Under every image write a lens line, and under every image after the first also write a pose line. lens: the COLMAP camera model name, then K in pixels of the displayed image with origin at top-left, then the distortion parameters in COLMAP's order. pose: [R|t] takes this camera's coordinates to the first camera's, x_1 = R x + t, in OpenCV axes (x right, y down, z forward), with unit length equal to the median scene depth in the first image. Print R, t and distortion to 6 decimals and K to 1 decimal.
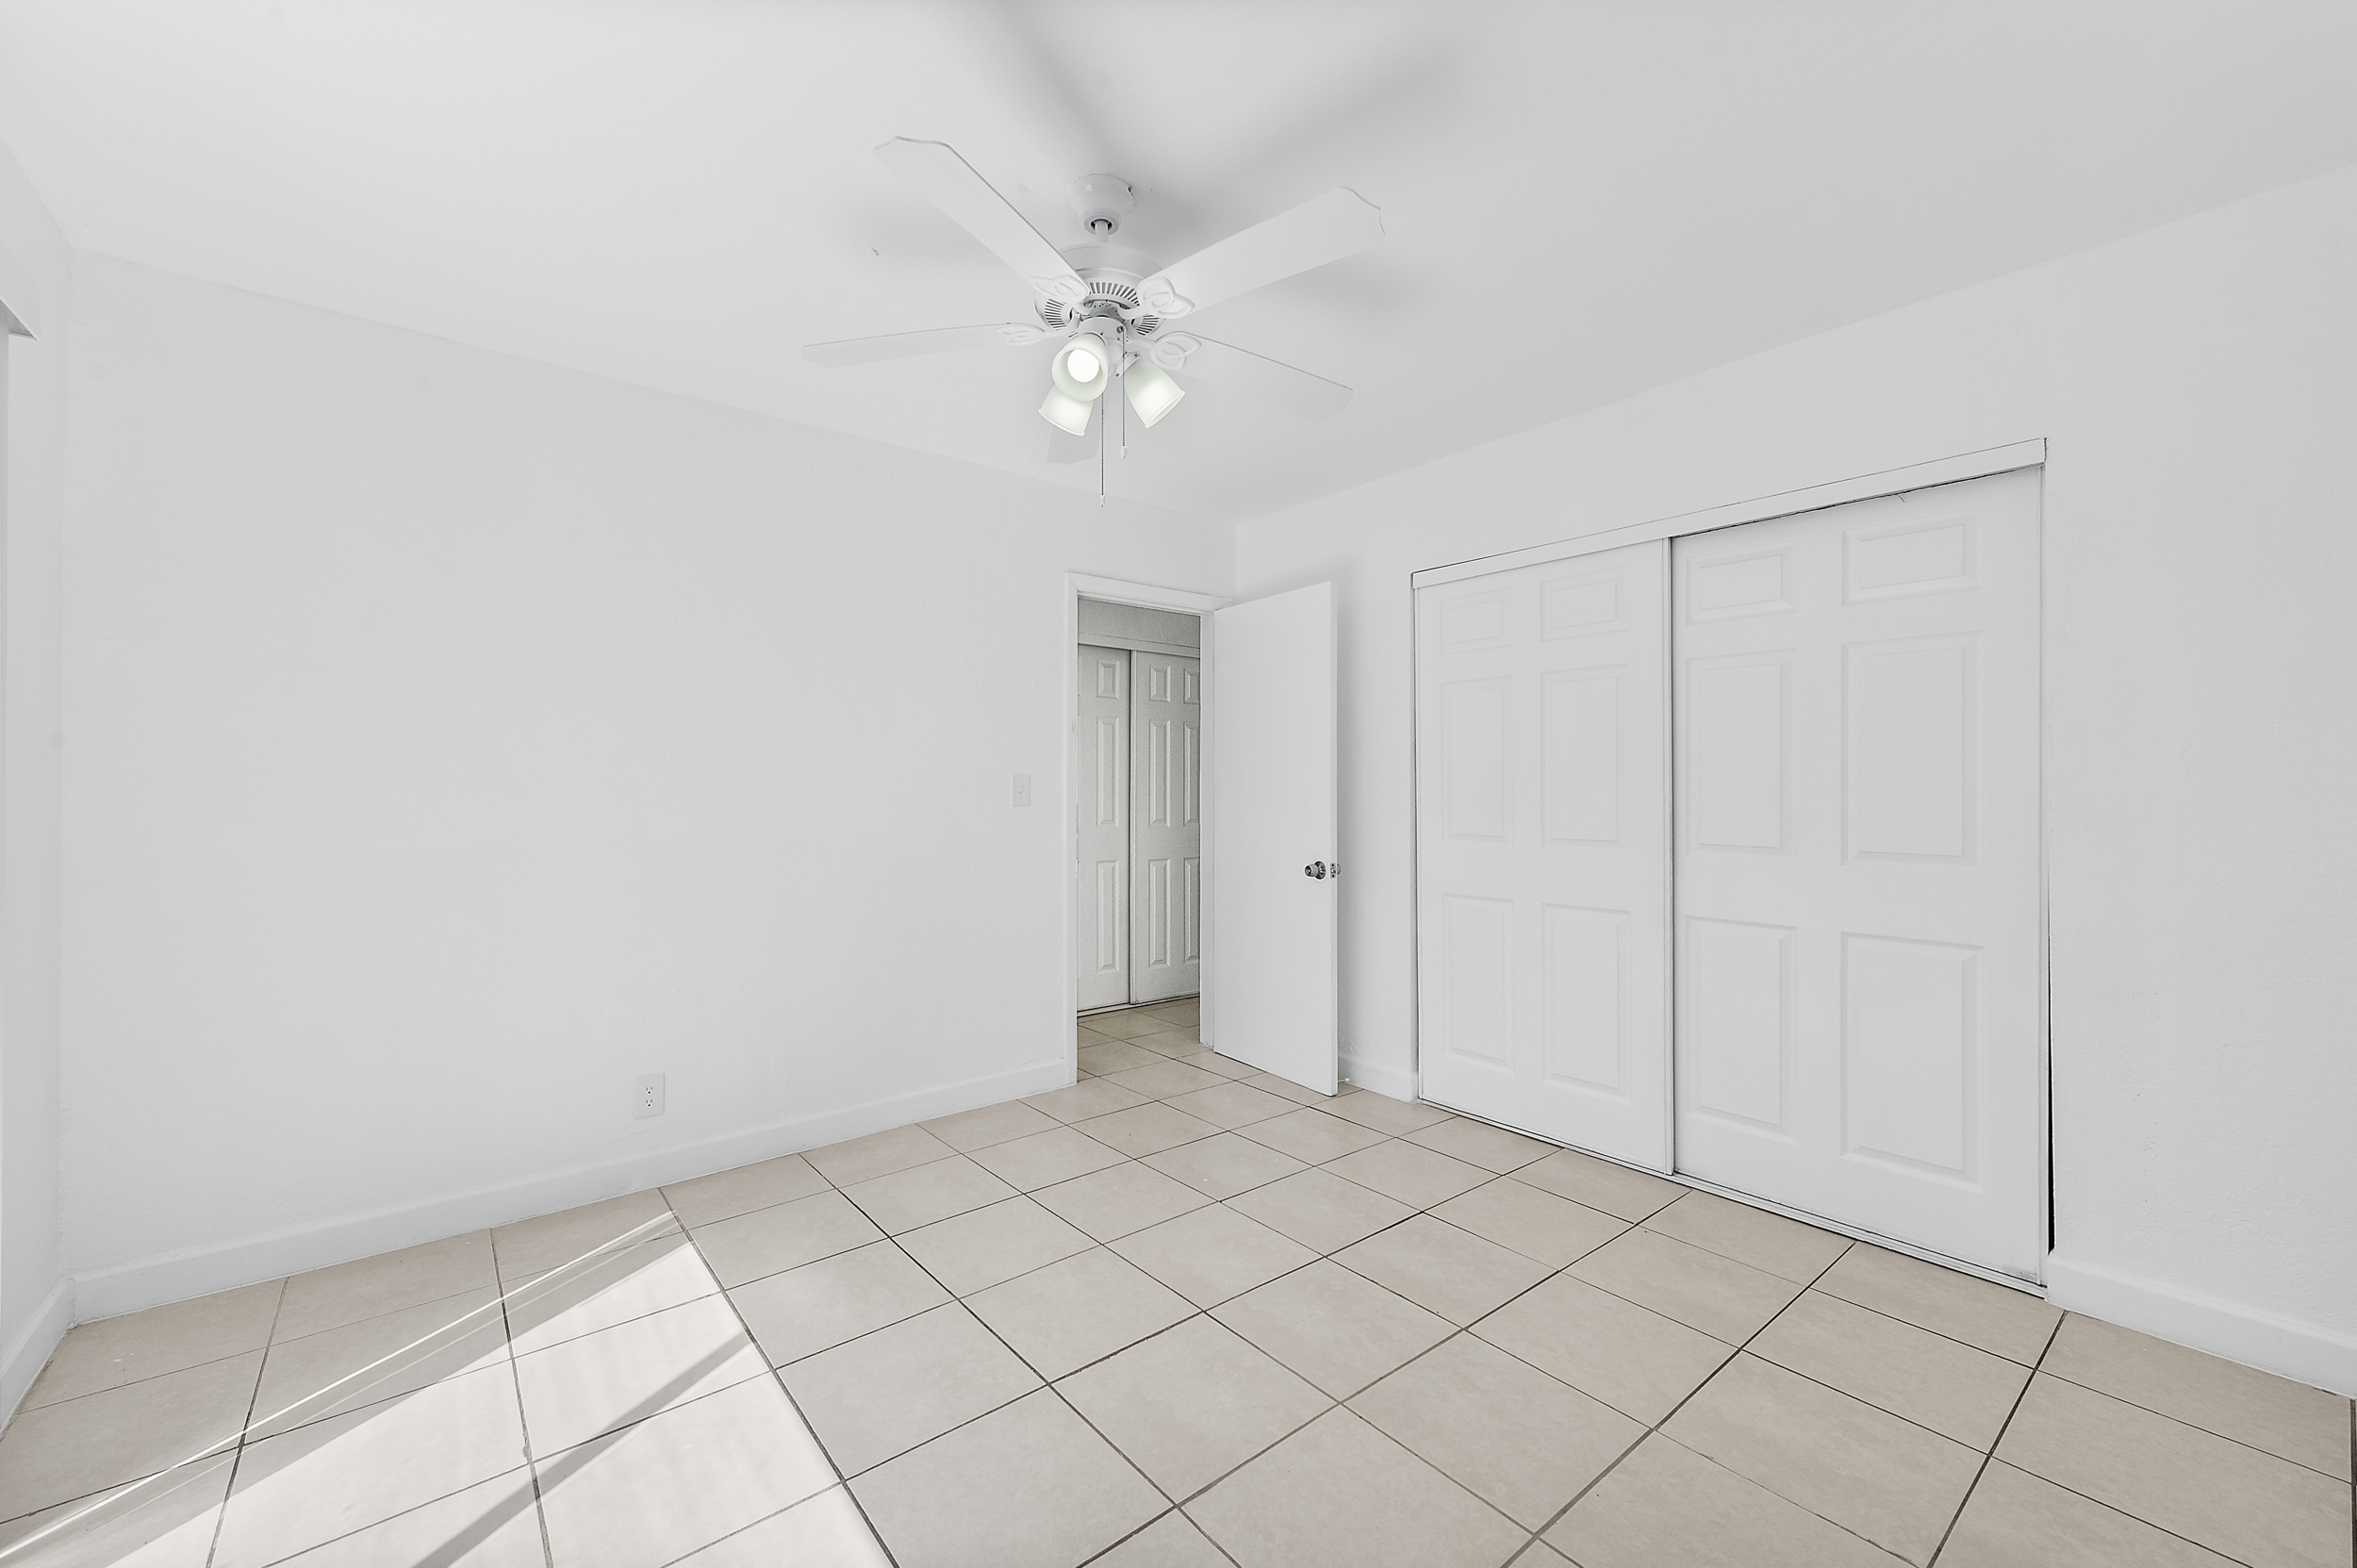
lens RADIAL K [[934.0, 0, 1176.0], [0, 934.0, 783.6], [0, 0, 1]] dist [0.002846, 0.000048]
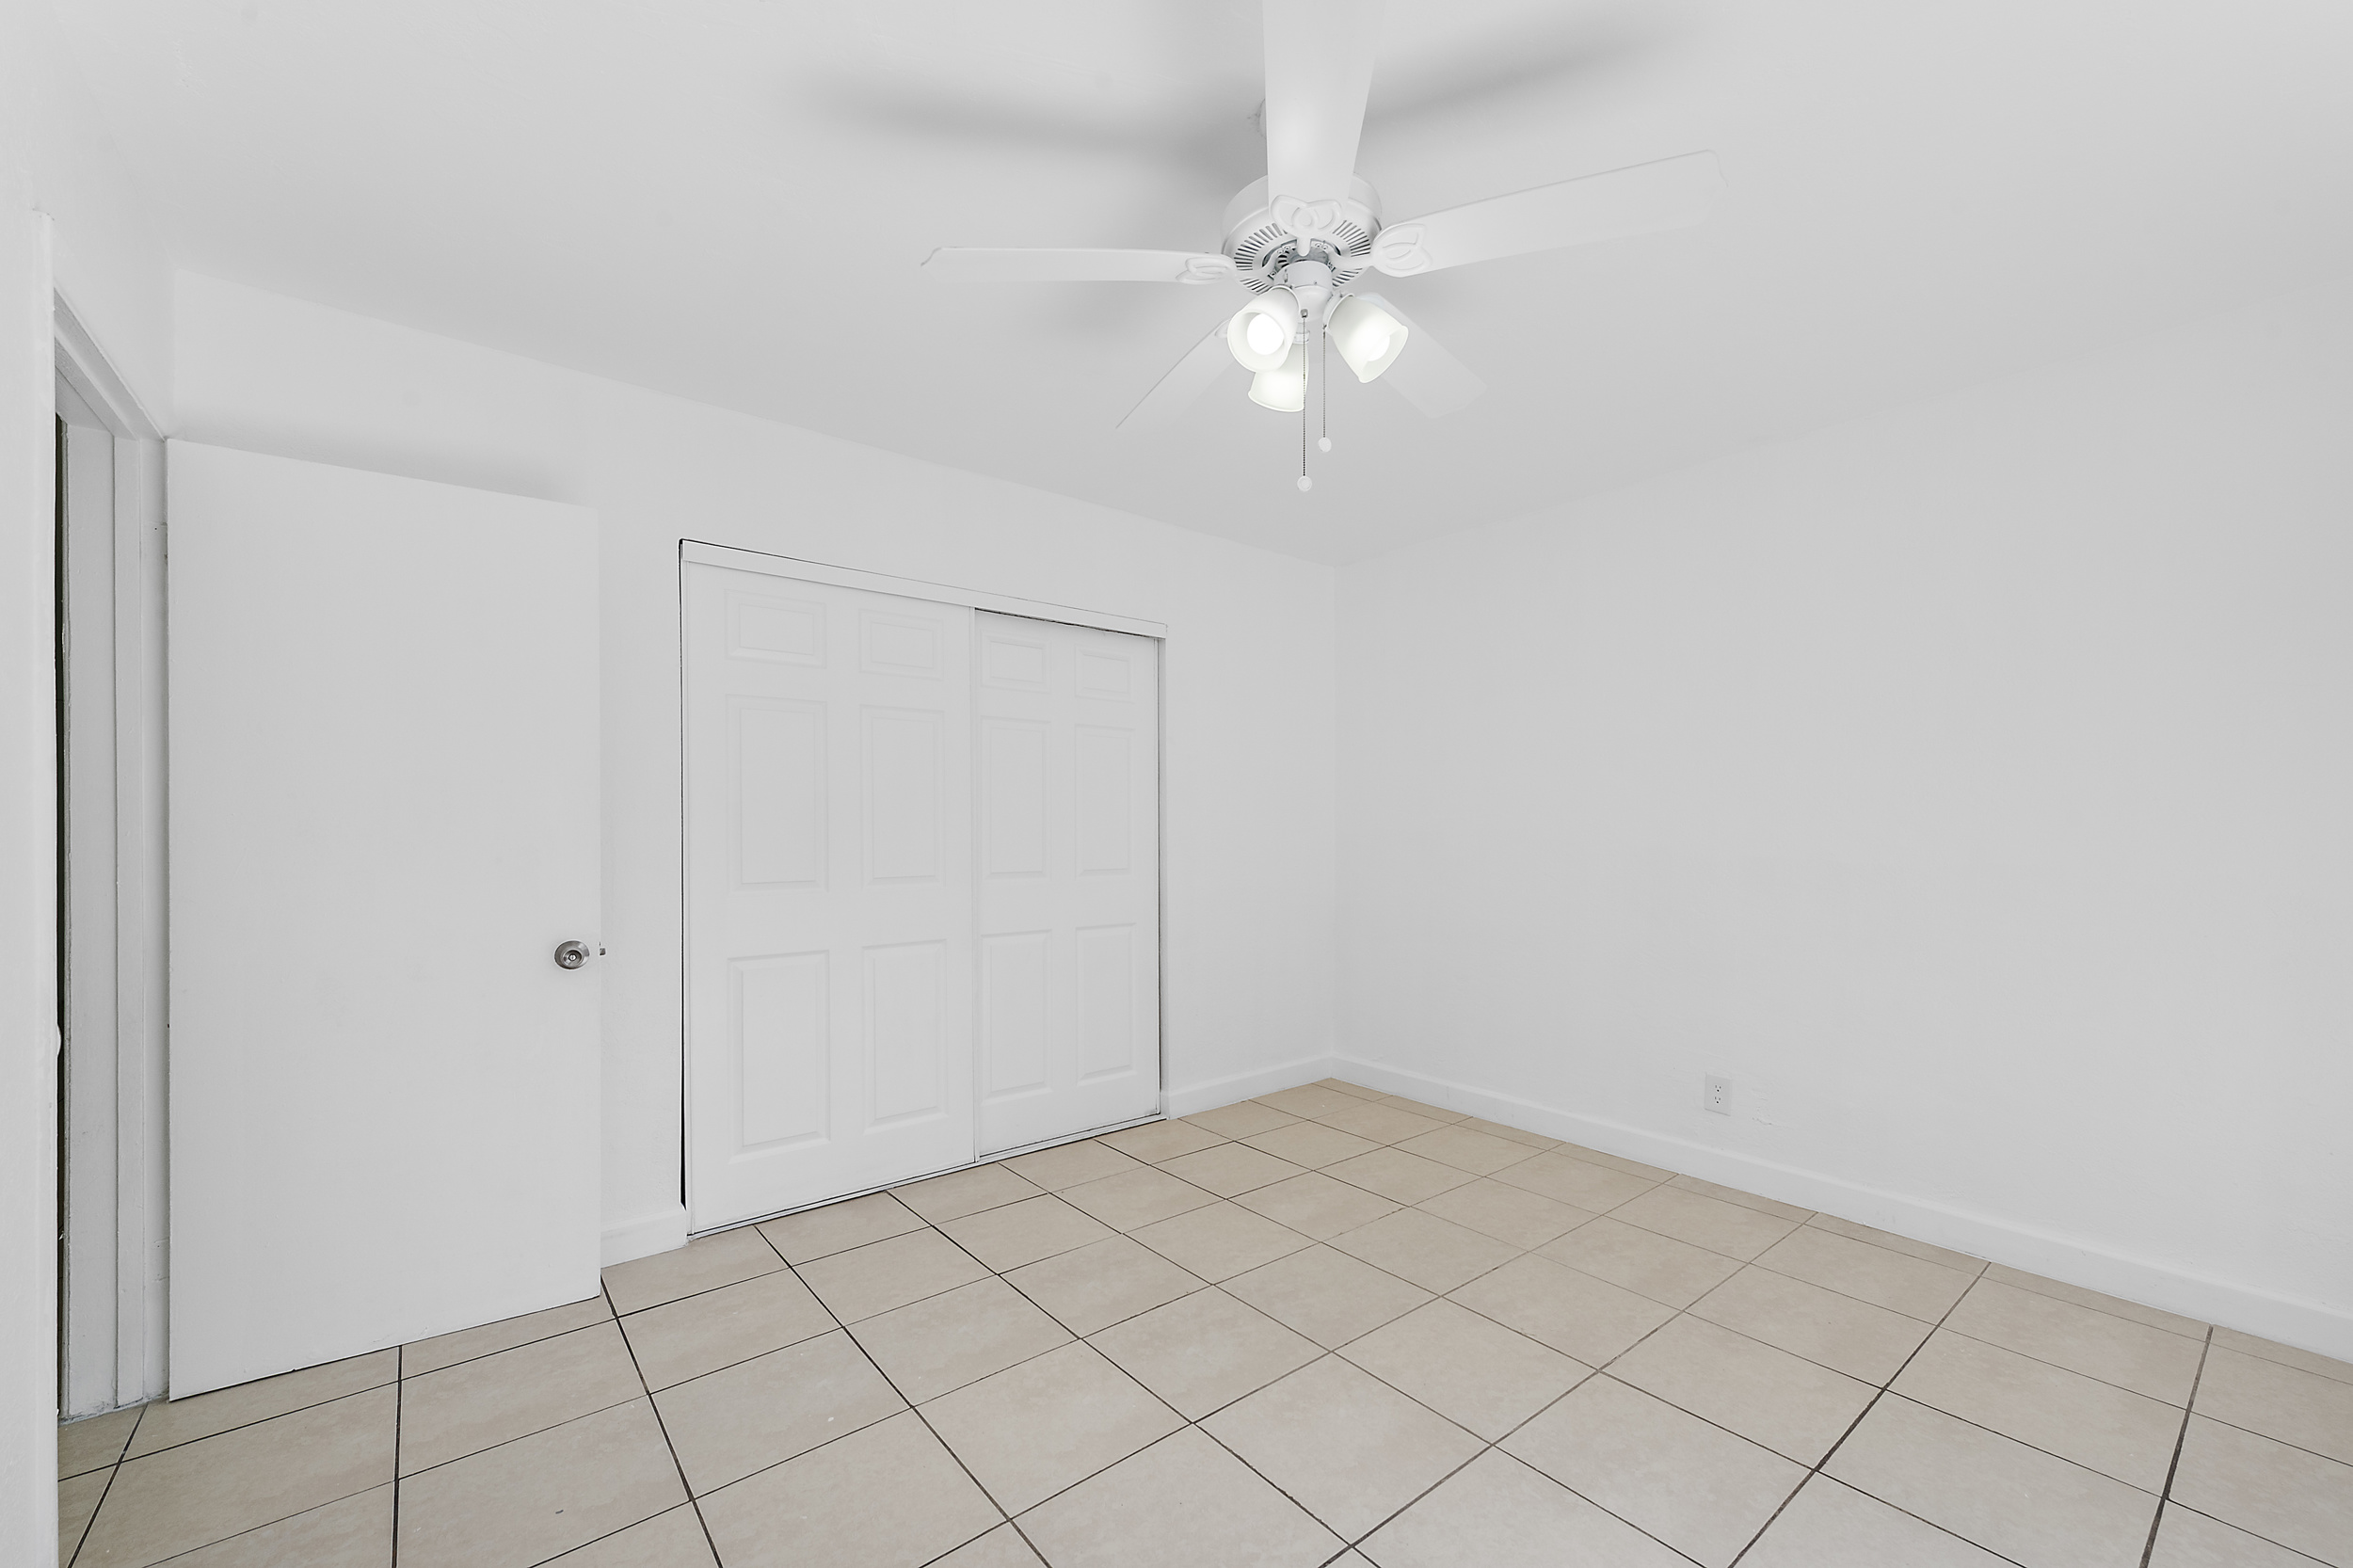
lens RADIAL K [[945.9, 0, 1169.1], [0, 945.9, 831.6], [0, 0, 1]] dist [0.001610, -0.000127]
pose [[-0.006679, -0.004231, 0.999969, -0.703000], [-0.004222, 0.999982, 0.004203, 0.005582], [-0.999969, -0.004193, -0.006696, 0.848830]]
